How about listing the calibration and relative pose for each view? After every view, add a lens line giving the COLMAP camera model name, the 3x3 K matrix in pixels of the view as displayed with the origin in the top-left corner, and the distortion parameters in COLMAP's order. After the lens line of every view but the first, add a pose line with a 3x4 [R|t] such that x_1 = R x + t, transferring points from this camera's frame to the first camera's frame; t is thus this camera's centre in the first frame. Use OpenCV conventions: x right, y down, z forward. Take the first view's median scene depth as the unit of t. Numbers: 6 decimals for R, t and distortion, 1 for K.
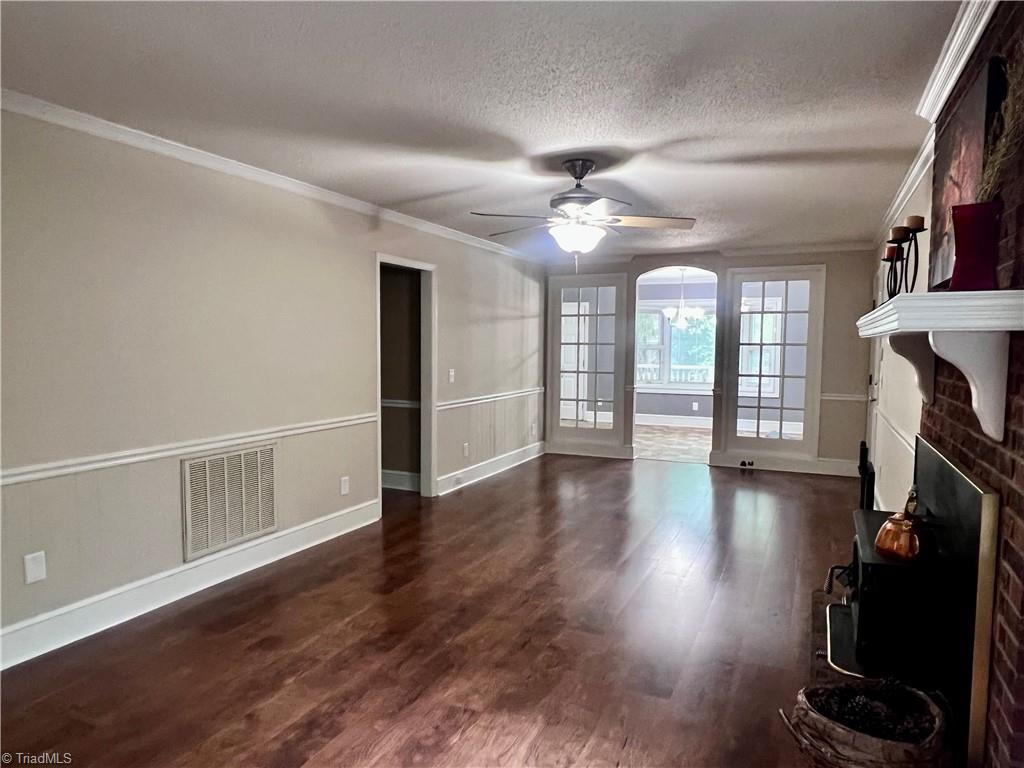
lens RADIAL K [[657.2, 0, 512.0], [0, 657.2, 384.0], [0, 0, 1]] dist [-0.000439, 0.000304]
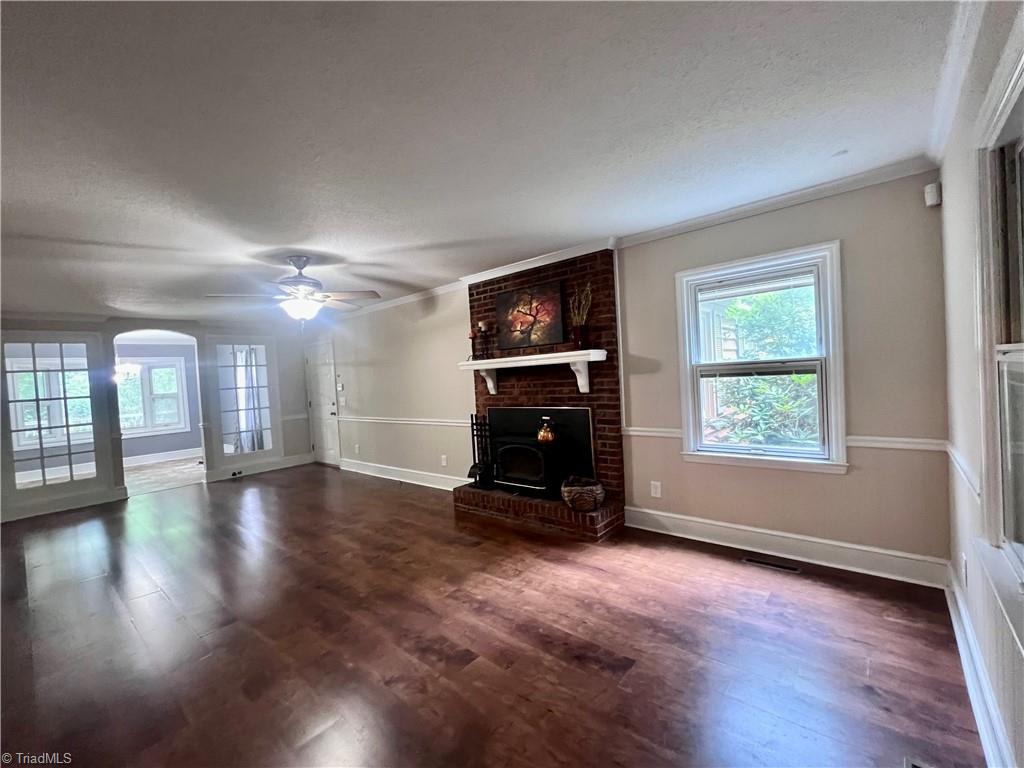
lens RADIAL K [[433.5, 0, 512.0], [0, 433.5, 384.0], [0, 0, 1]] dist [-0.000289, -0.000062]
pose [[0.292309, -0.053782, 0.954811, -0.739419], [0.123757, 0.992149, 0.017998, -0.024112], [-0.948283, 0.112904, 0.296670, 0.327928]]
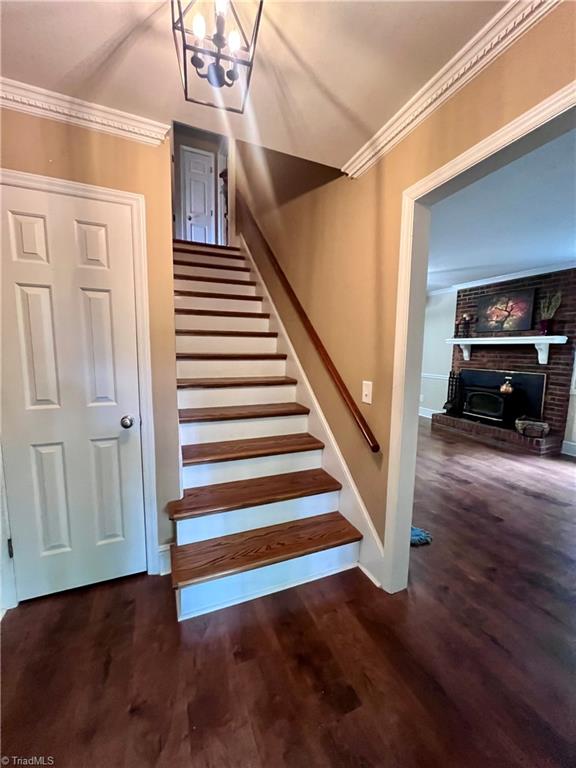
lens RADIAL K [[305.5, 0, 288.0], [0, 305.5, 384.0], [0, 0, 1]] dist [-0.001192, -0.000084]
pose [[0.685900, -0.090242, 0.722079, -1.169114], [0.042841, 0.995567, 0.083727, -0.023677], [-0.726434, -0.026493, 0.686725, 0.384544]]
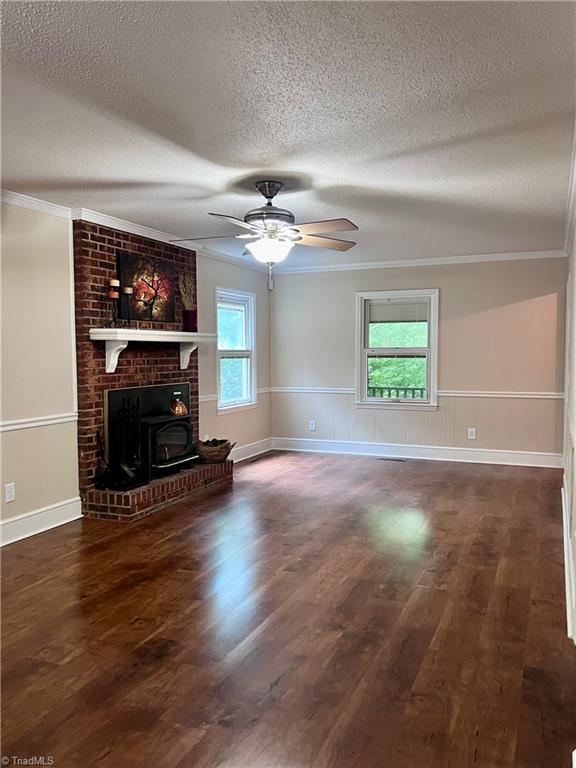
lens RADIAL K [[636.4, 0, 288.0], [0, 636.4, 384.0], [0, 0, 1]] dist [0.008059, 0.001382]
pose [[-0.999481, -0.015819, -0.028073, 0.102705], [-0.019022, 0.992860, 0.117758, -0.136091], [0.026010, 0.118231, -0.992645, 2.280294]]
